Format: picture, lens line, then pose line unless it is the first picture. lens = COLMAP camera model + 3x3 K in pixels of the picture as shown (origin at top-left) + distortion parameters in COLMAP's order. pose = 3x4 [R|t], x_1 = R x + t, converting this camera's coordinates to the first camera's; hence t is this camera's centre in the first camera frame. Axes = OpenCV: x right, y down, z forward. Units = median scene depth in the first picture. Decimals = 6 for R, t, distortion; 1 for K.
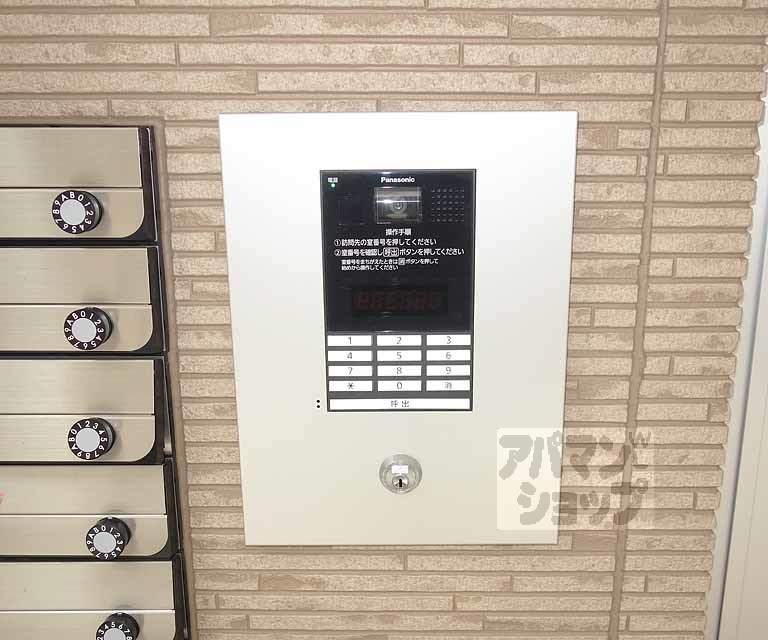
lens RADIAL K [[758.8, 0, 427.1], [0, 758.8, 291.4], [0, 0, 1]] dist [-0.013205, 0.000000]
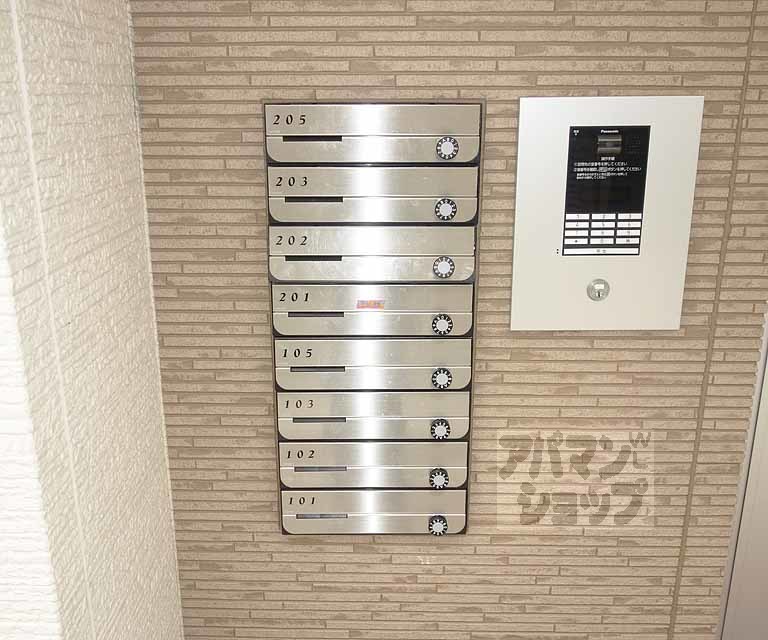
lens RADIAL K [[758.8, 0, 385.6], [0, 758.8, 286.0], [0, 0, 1]] dist [-0.013205, 0.000000]
pose [[0.999882, 0.000110, -0.015353, -0.562584], [0.000575, 0.999007, 0.044554, 0.155584], [0.015342, -0.044557, 0.998889, -0.928015]]
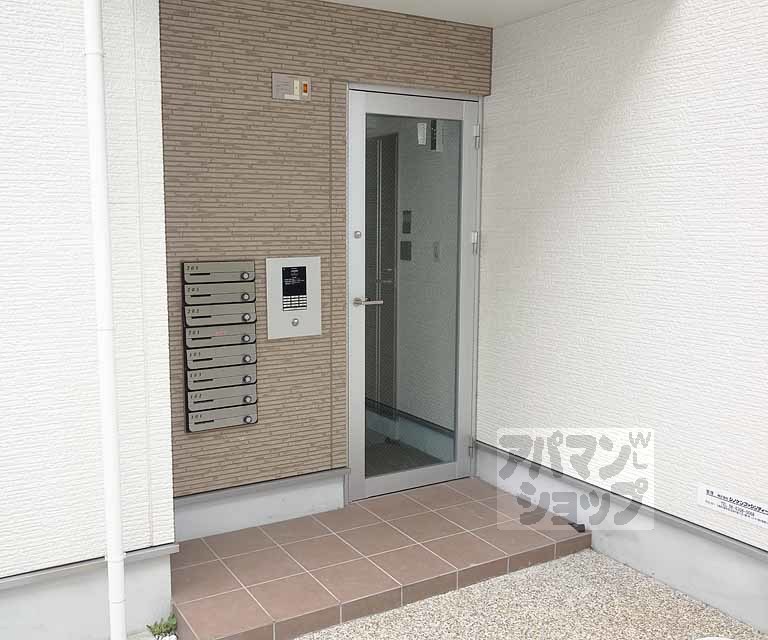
lens RADIAL K [[758.8, 0, 380.4], [0, 758.8, 318.4], [0, 0, 1]] dist [-0.013205, 0.000000]
pose [[0.849060, -0.067346, 0.523986, -2.505012], [0.127695, 0.988593, -0.079855, 0.768066], [-0.512631, 0.134712, 0.847975, -4.160132]]
